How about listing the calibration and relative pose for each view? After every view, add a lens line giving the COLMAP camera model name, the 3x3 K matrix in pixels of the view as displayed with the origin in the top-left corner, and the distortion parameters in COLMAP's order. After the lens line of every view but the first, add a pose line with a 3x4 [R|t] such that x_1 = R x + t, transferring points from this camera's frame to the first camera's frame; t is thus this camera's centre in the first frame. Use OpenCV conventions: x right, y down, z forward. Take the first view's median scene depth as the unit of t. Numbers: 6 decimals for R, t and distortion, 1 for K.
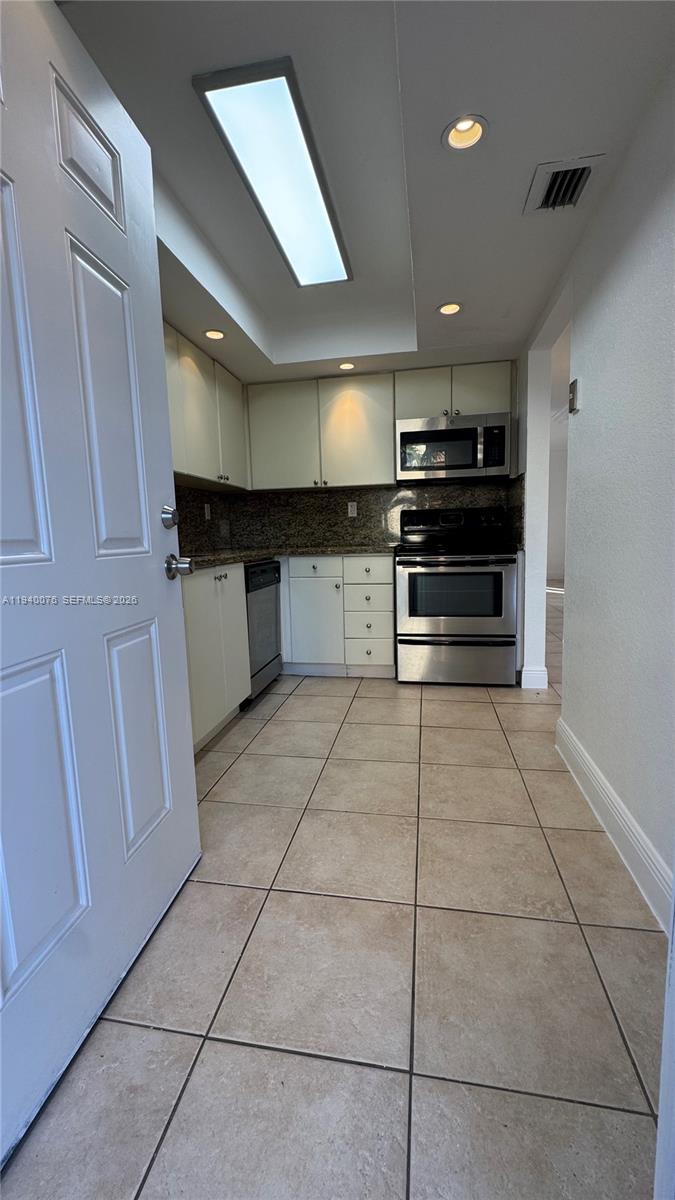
lens RADIAL K [[478.4, 0, 341.9], [0, 478.4, 595.8], [0, 0, 1]] dist [-0.003390, 0.000872]
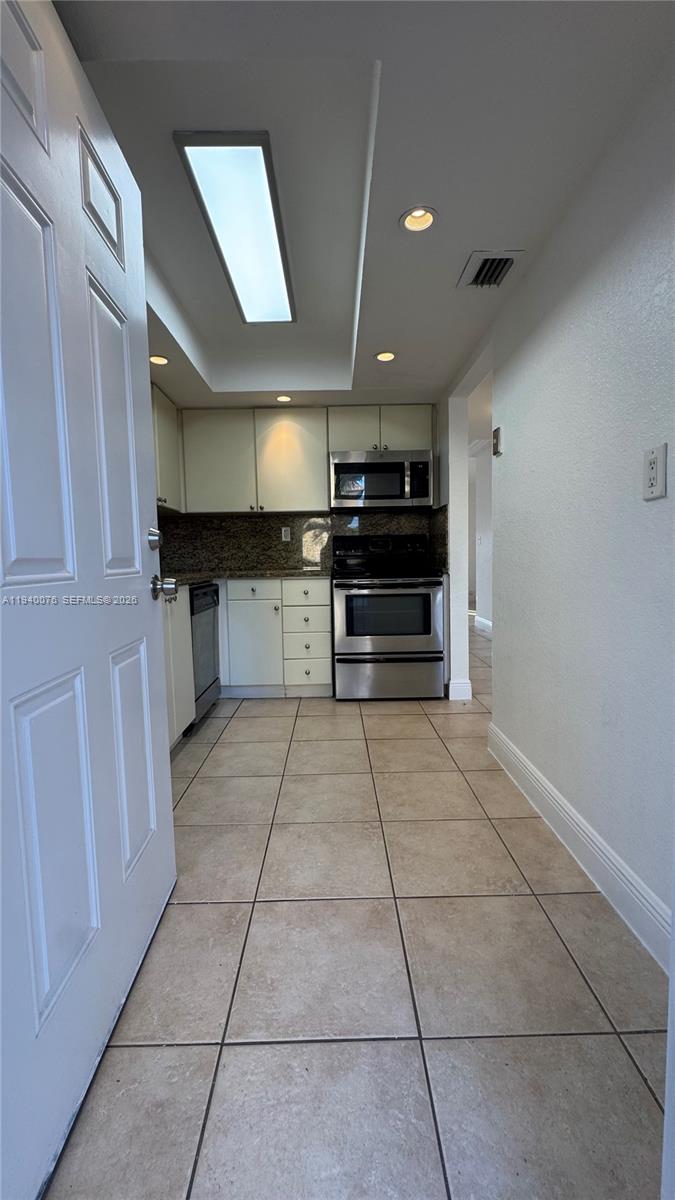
lens RADIAL K [[478.4, 0, 340.9], [0, 478.4, 595.5], [0, 0, 1]] dist [-0.003390, 0.000872]
pose [[0.981894, -0.006221, 0.189327, -0.136630], [0.015900, 0.998640, -0.049649, 0.011511], [-0.188760, 0.051760, 0.980658, -0.062547]]
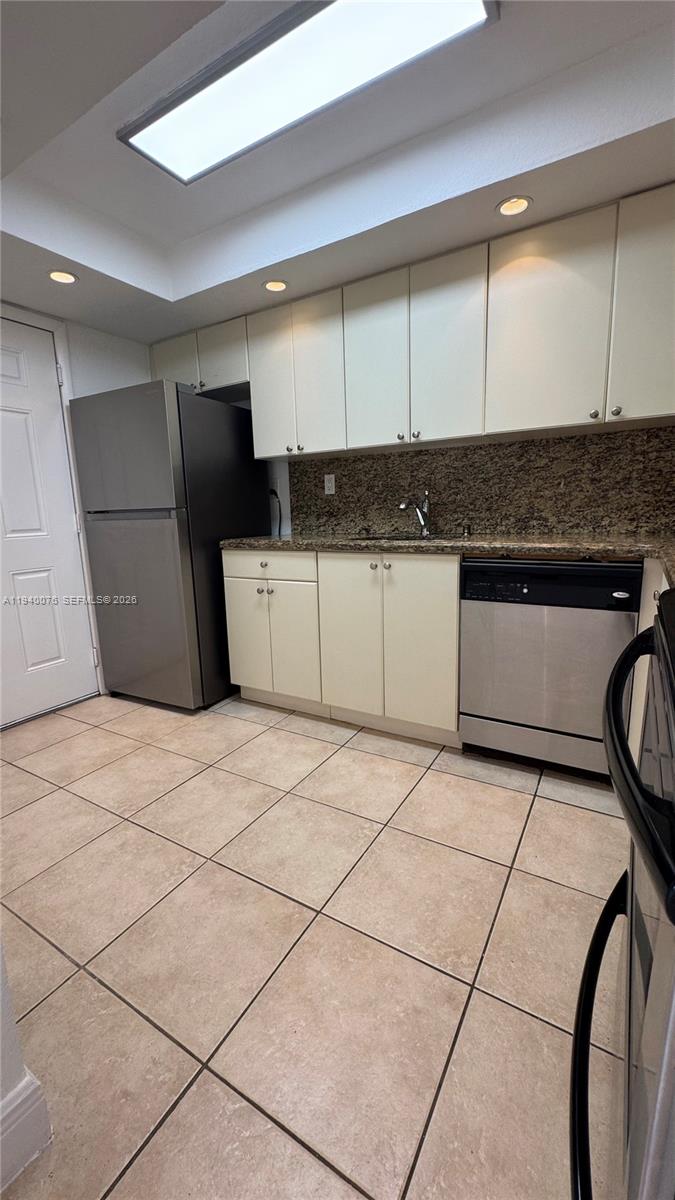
lens RADIAL K [[478.4, 0, 340.4], [0, 478.4, 608.4], [0, 0, 1]] dist [-0.003390, 0.000872]
pose [[-0.357761, 0.226436, -0.905944, 0.866458], [-0.074354, 0.960167, 0.269351, -0.287380], [0.930848, 0.163724, -0.326674, 1.795618]]
